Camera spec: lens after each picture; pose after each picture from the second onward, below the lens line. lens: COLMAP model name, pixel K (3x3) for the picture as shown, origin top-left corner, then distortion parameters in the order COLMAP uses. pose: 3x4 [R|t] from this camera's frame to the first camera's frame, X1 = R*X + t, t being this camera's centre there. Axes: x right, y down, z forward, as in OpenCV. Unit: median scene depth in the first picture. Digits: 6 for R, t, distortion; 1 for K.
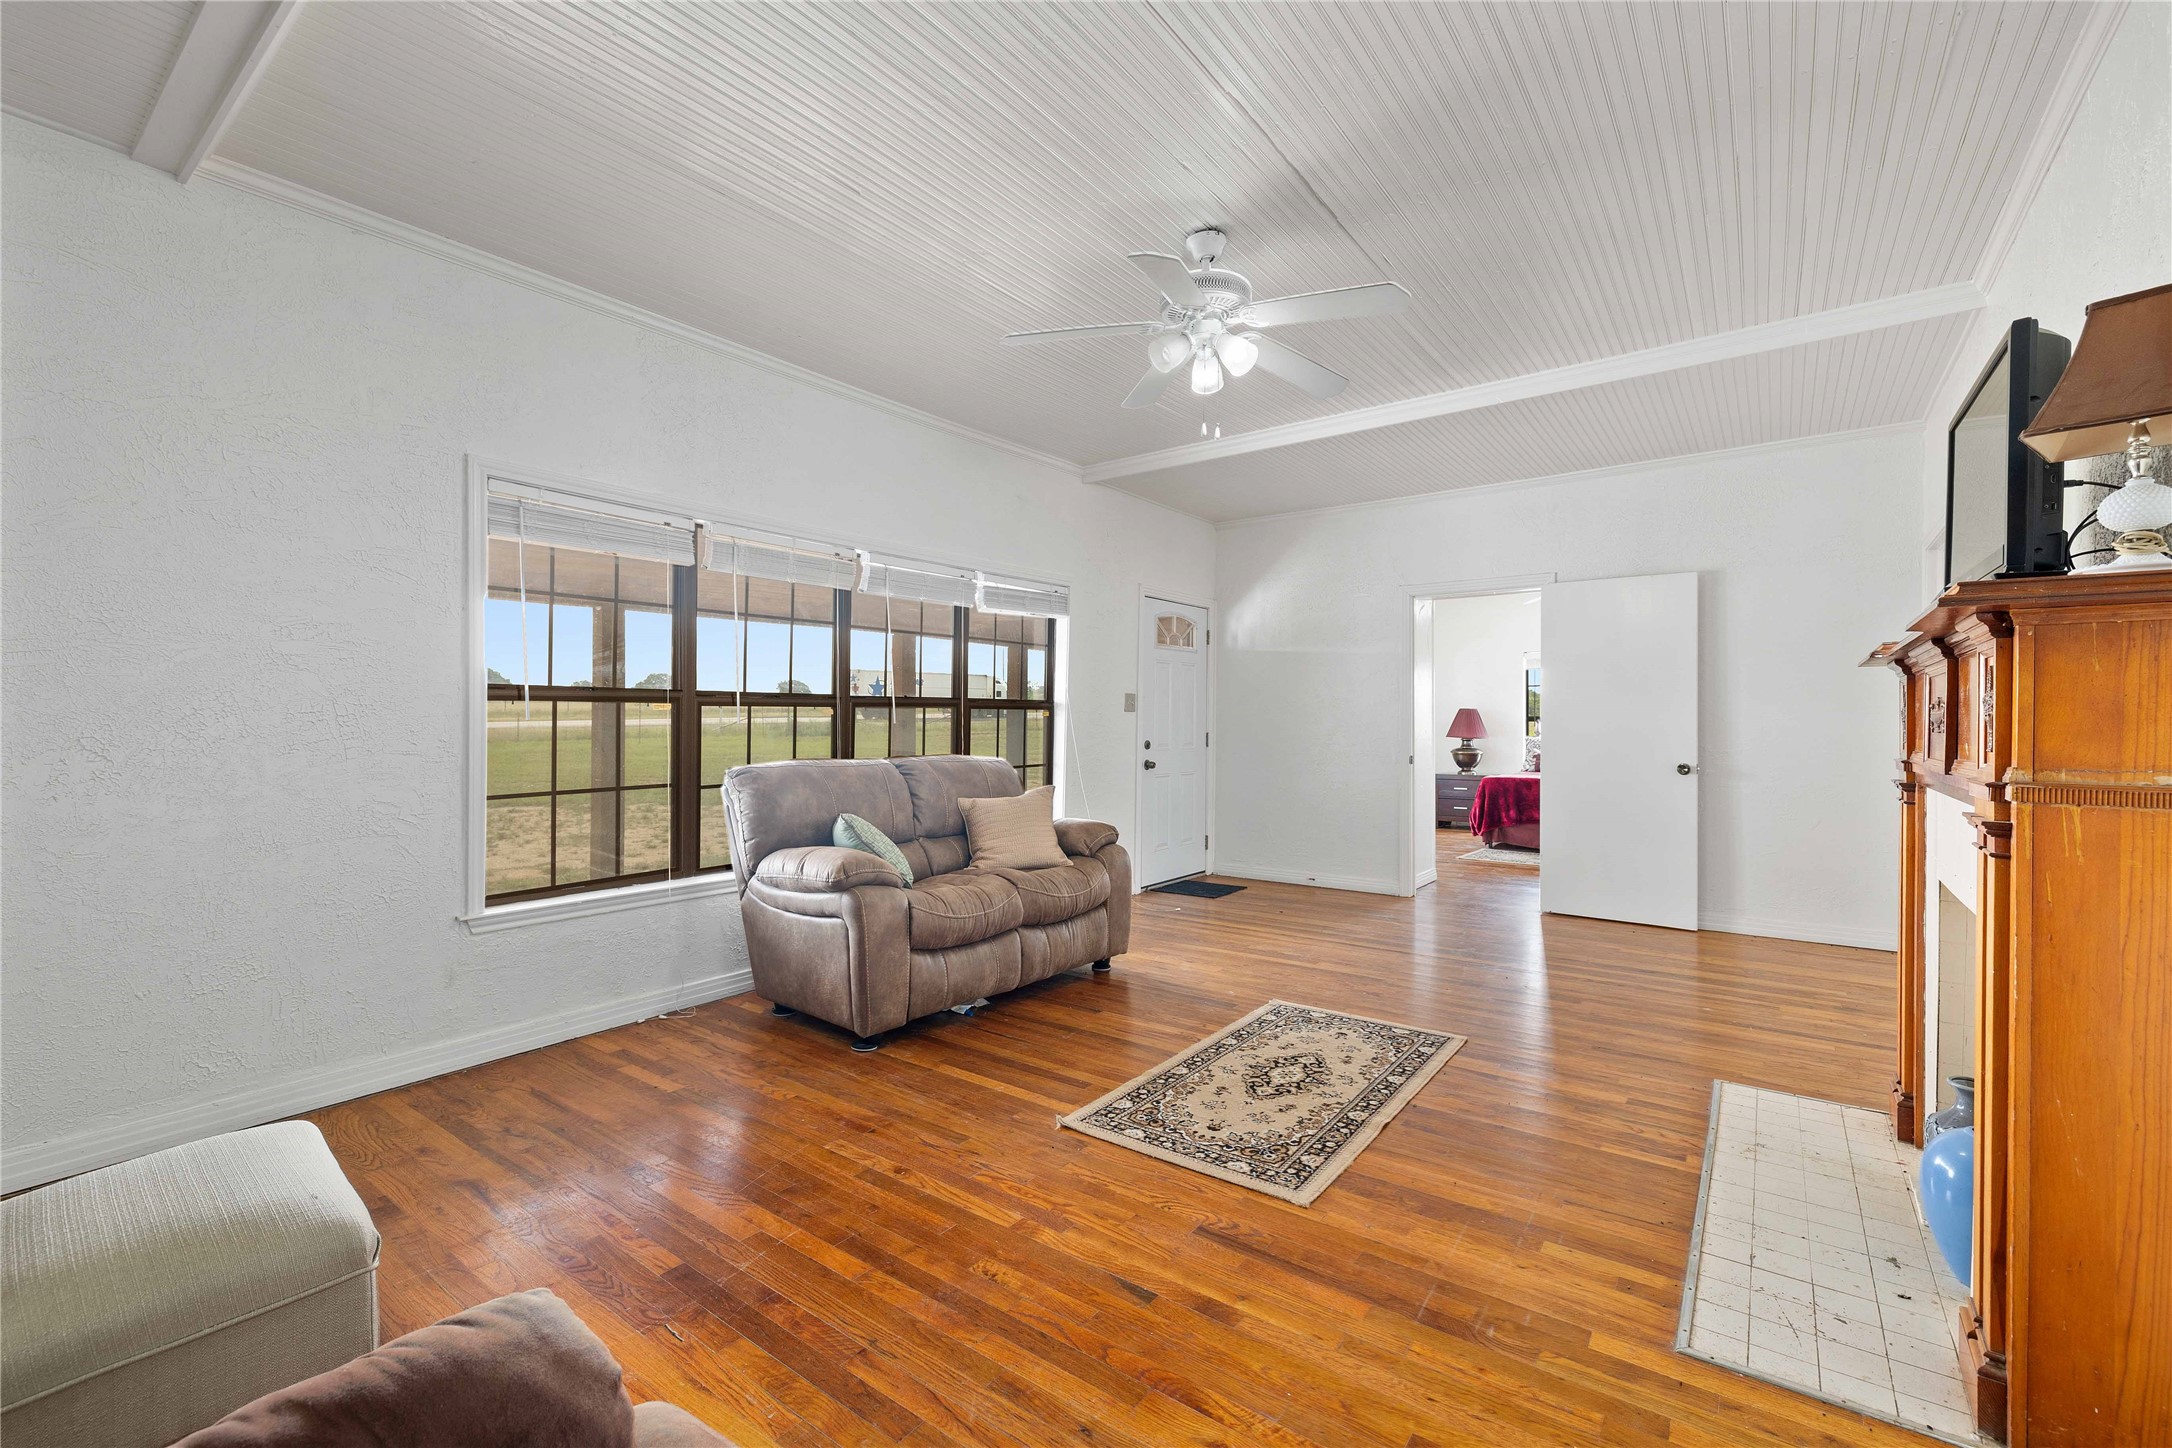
lens RADIAL K [[915.6, 0, 1086.0], [0, 915.6, 724.0], [0, 0, 1]] dist [-0.001496, -0.000167]
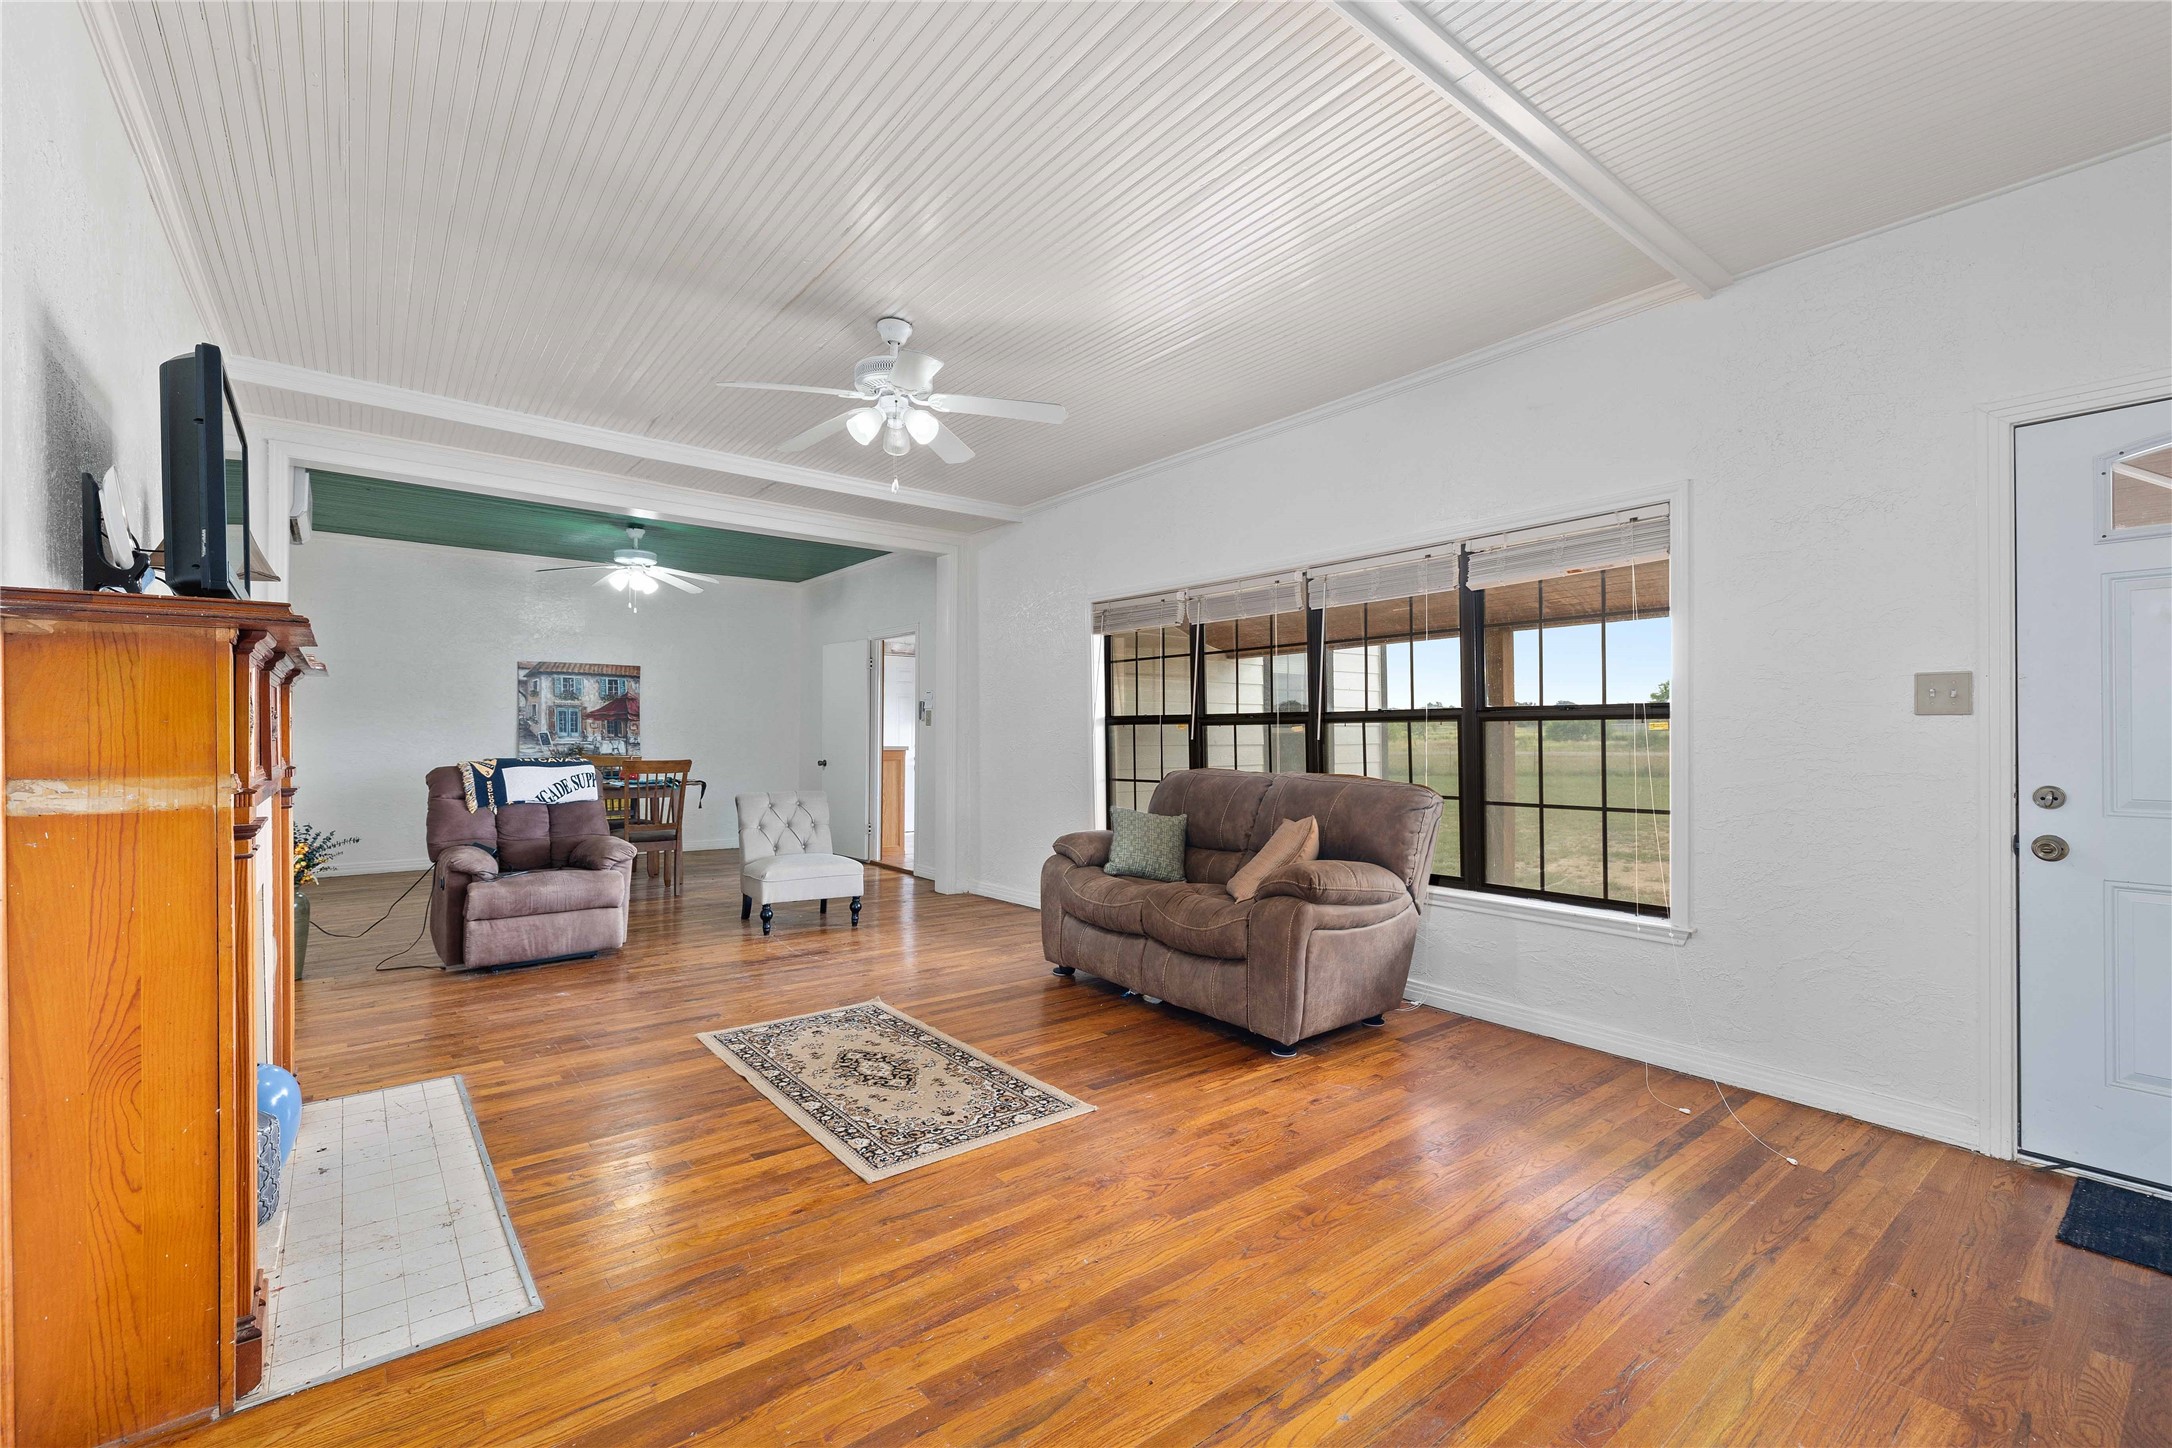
lens RADIAL K [[926.6, 0, 1080.3], [0, 926.6, 731.7], [0, 0, 1]] dist [0.003666, 0.000424]
pose [[-0.253616, -0.005458, -0.967290, 1.164997], [-0.005108, 0.999978, -0.004303, -0.002995], [0.967291, 0.003850, -0.253638, 1.457348]]
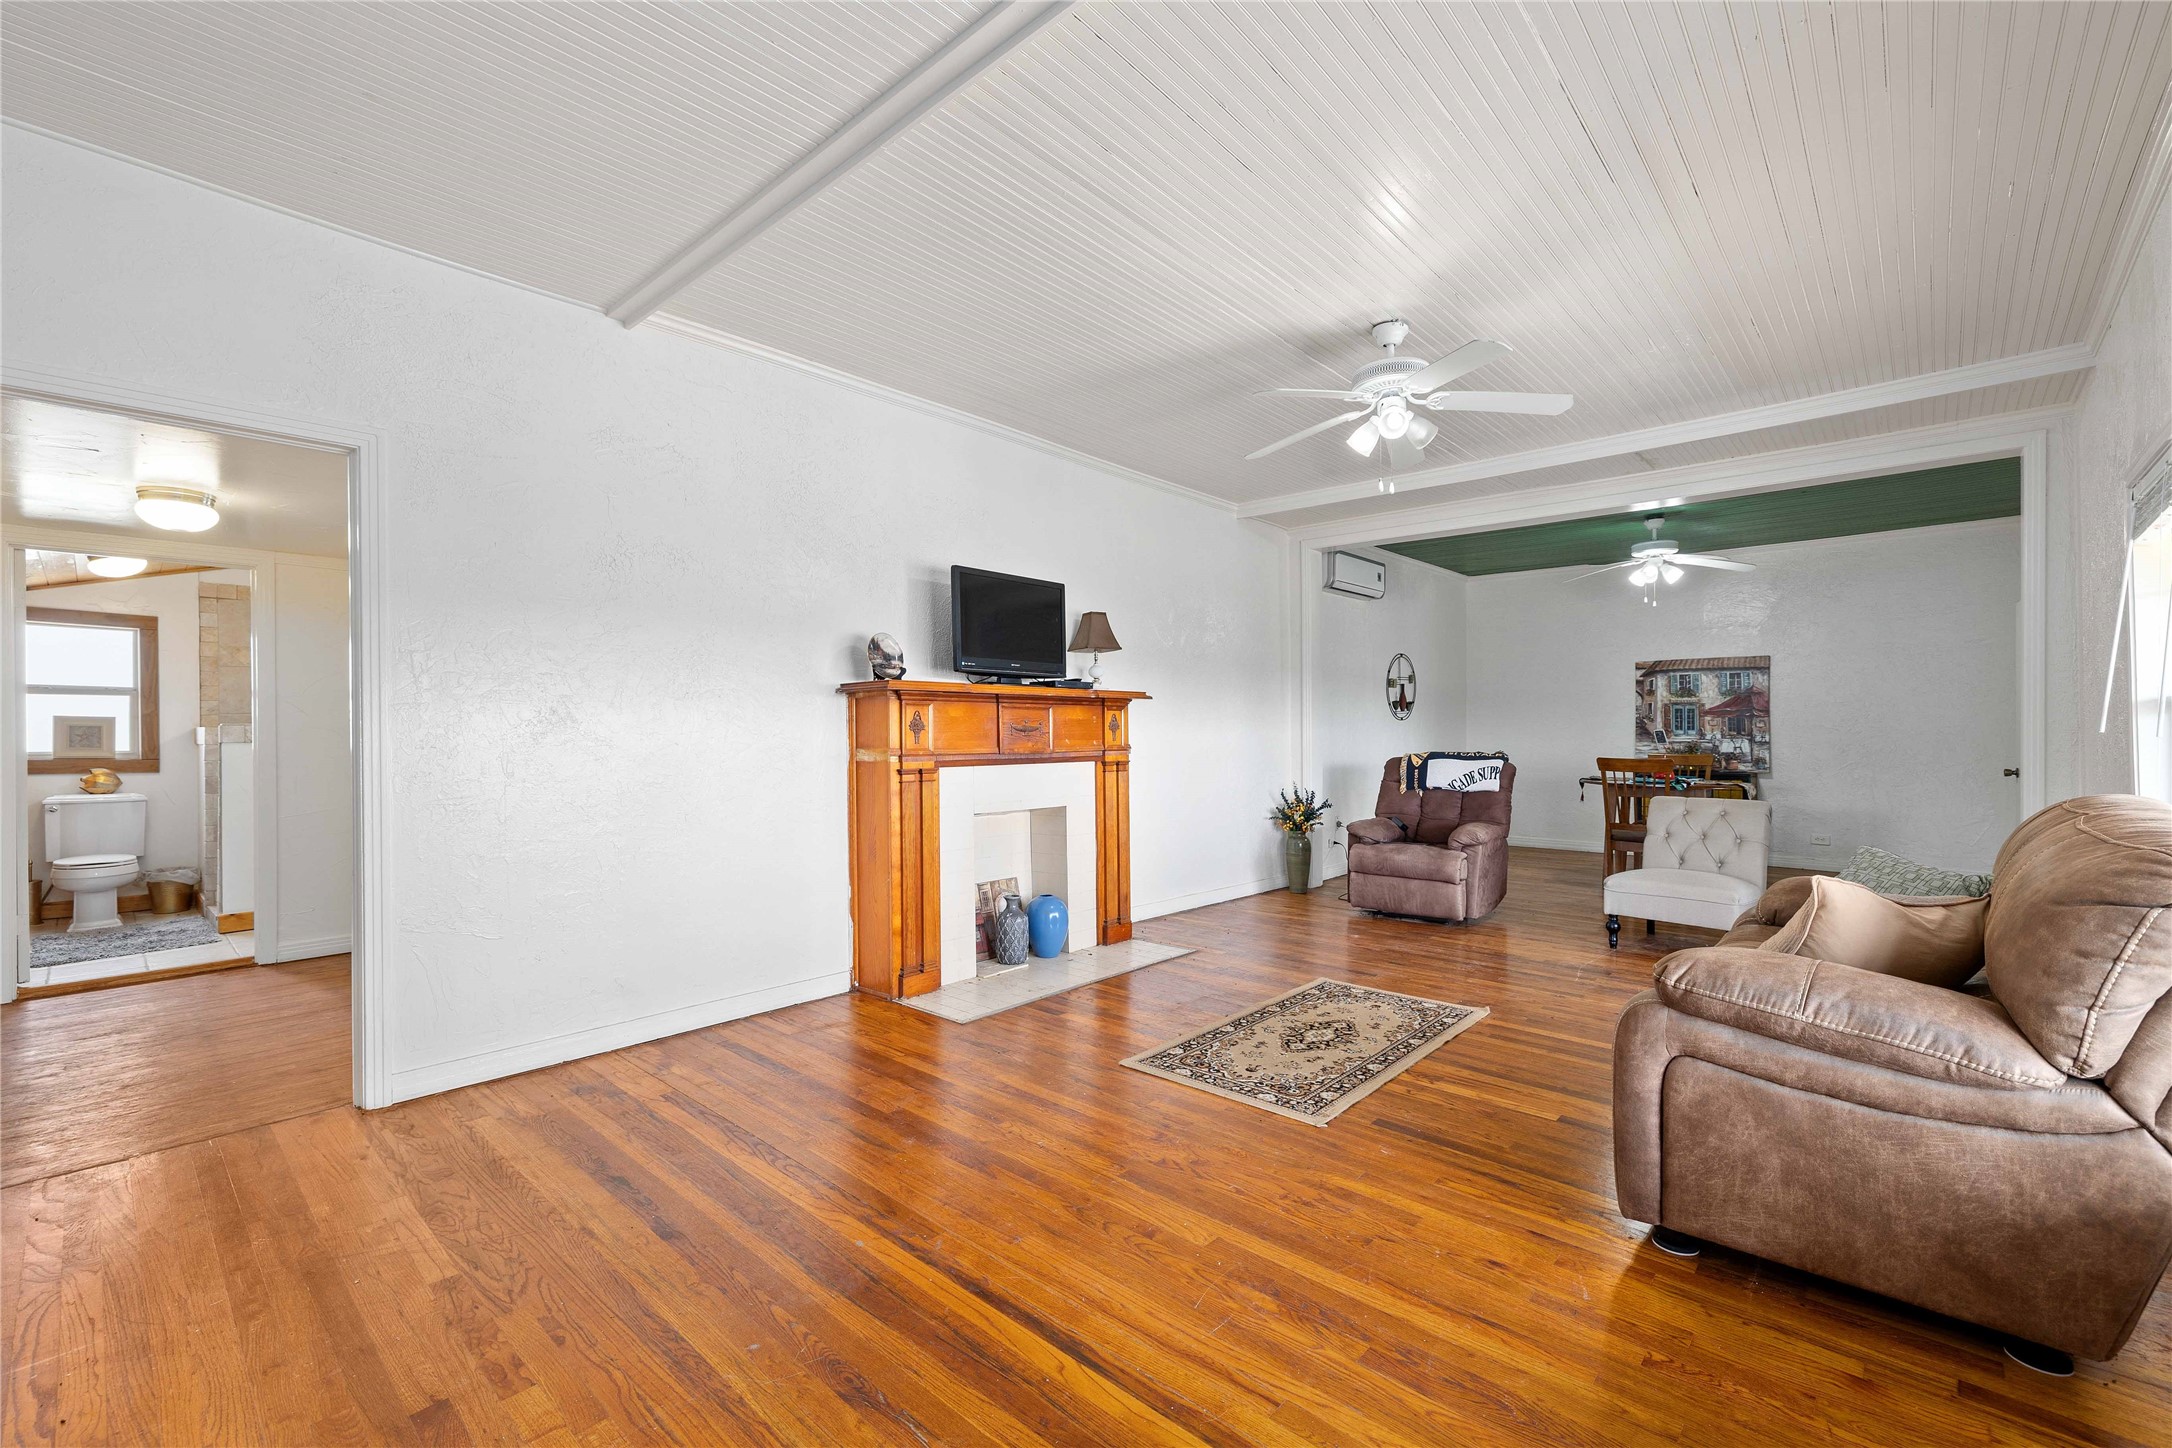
lens RADIAL K [[926.6, 0, 1080.3], [0, 926.6, 731.7], [0, 0, 1]] dist [0.003666, 0.000424]
pose [[-0.995194, -0.001017, 0.097918, 0.395332], [-0.000863, 0.999998, 0.001622, -0.003676], [-0.097919, 0.001530, -0.995193, 2.137432]]
